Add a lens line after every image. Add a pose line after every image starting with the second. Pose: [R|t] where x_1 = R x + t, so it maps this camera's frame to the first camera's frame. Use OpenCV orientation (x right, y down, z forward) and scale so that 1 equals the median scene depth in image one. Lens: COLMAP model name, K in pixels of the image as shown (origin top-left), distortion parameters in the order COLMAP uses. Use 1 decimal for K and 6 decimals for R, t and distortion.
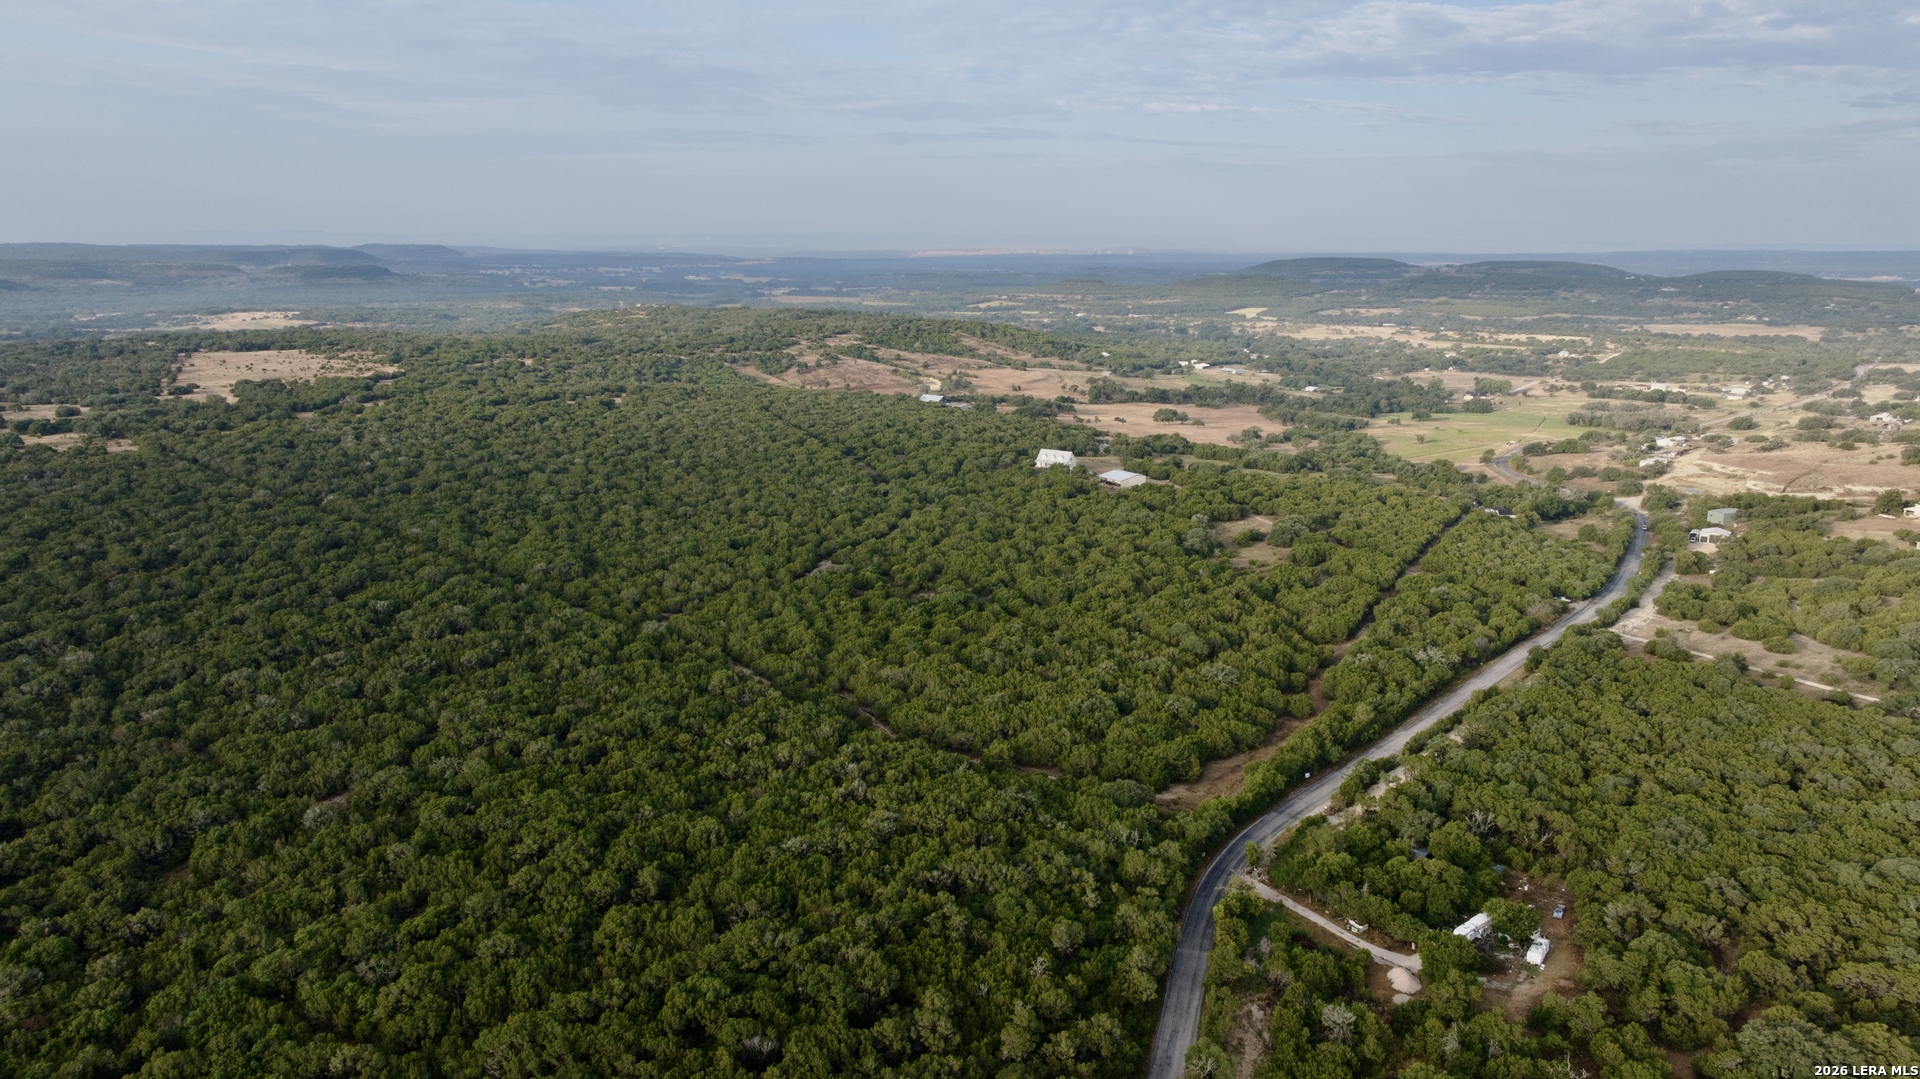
lens RADIAL K [[1313.8, 0, 961.7], [0, 1313.8, 538.8], [0, 0, 1]] dist [-0.009176, -0.000544]
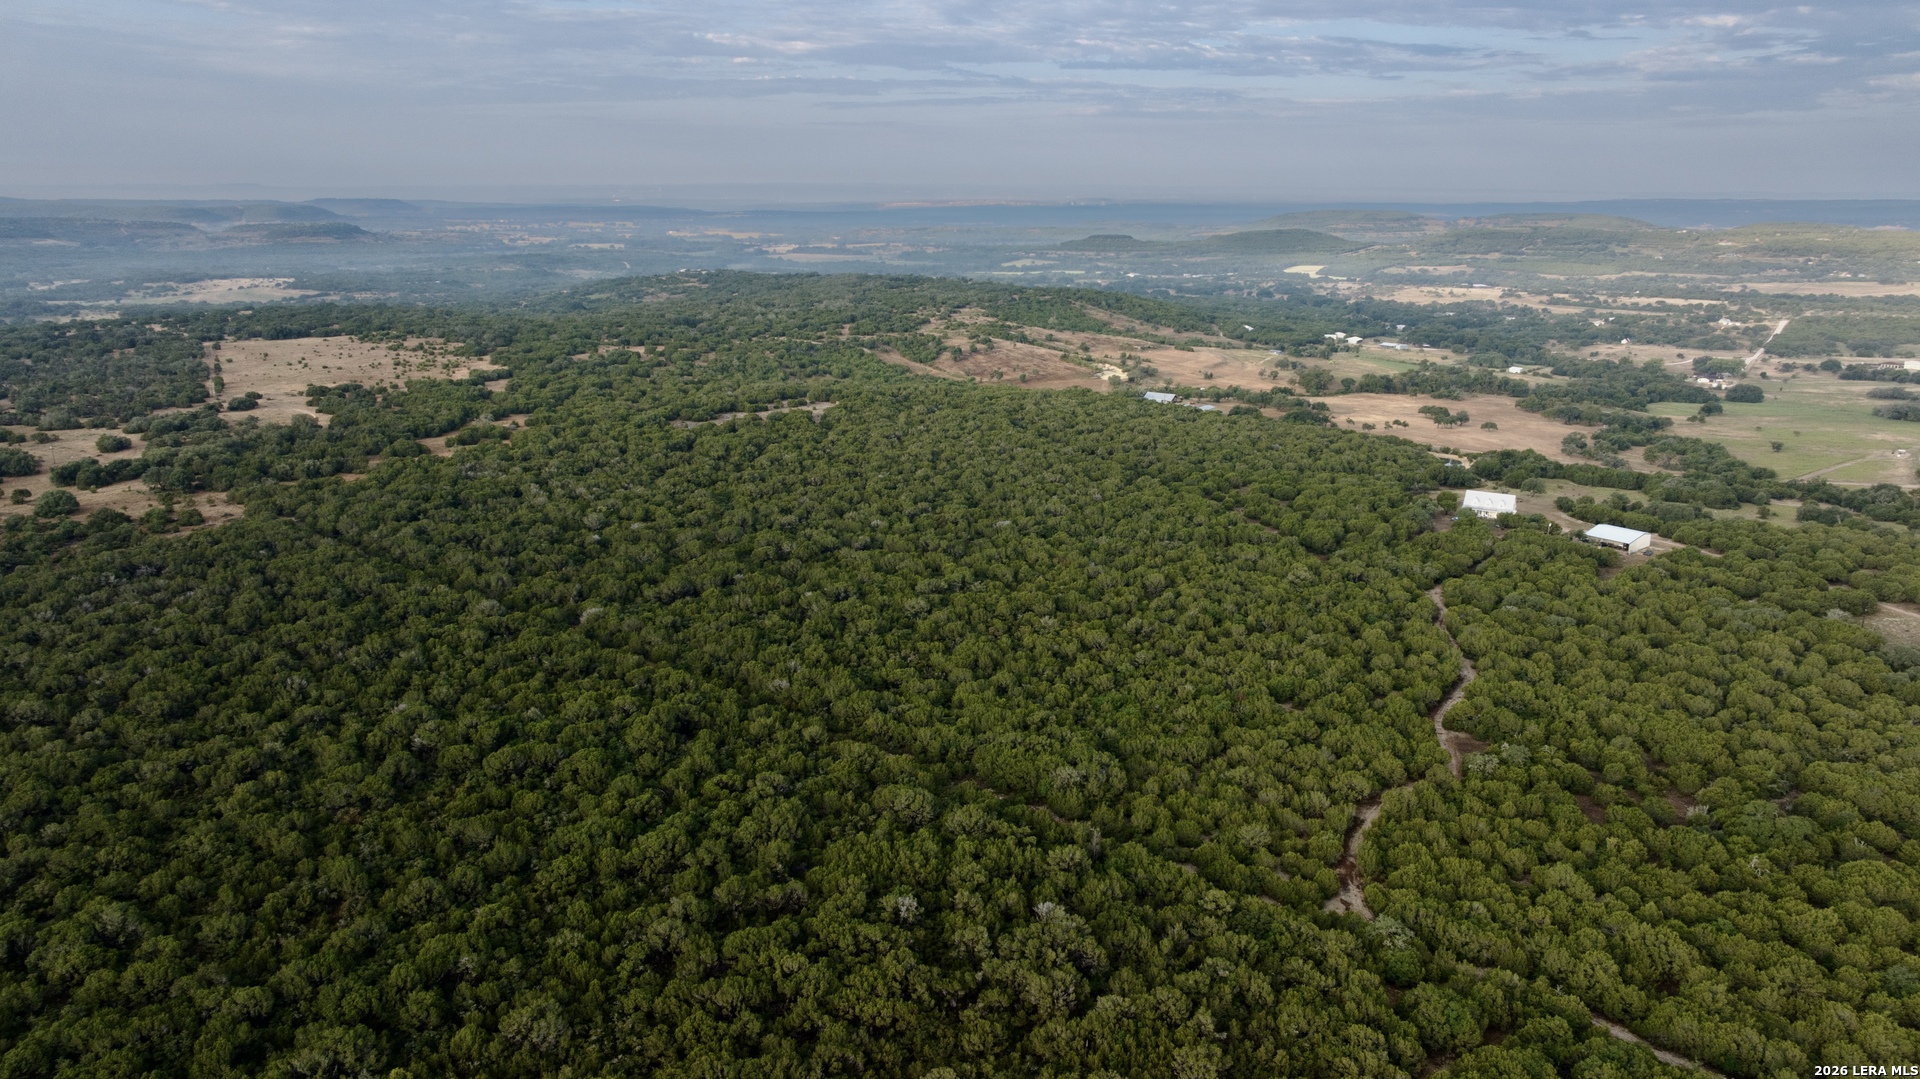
lens RADIAL K [[1313.8, 0, 959.8], [0, 1313.8, 540.2], [0, 0, 1]] dist [-0.009176, -0.000544]
pose [[0.999376, -0.012337, 0.033105, -0.147551], [0.011124, 0.999269, 0.036566, -0.041386], [-0.033532, -0.036175, 0.998783, 0.155468]]
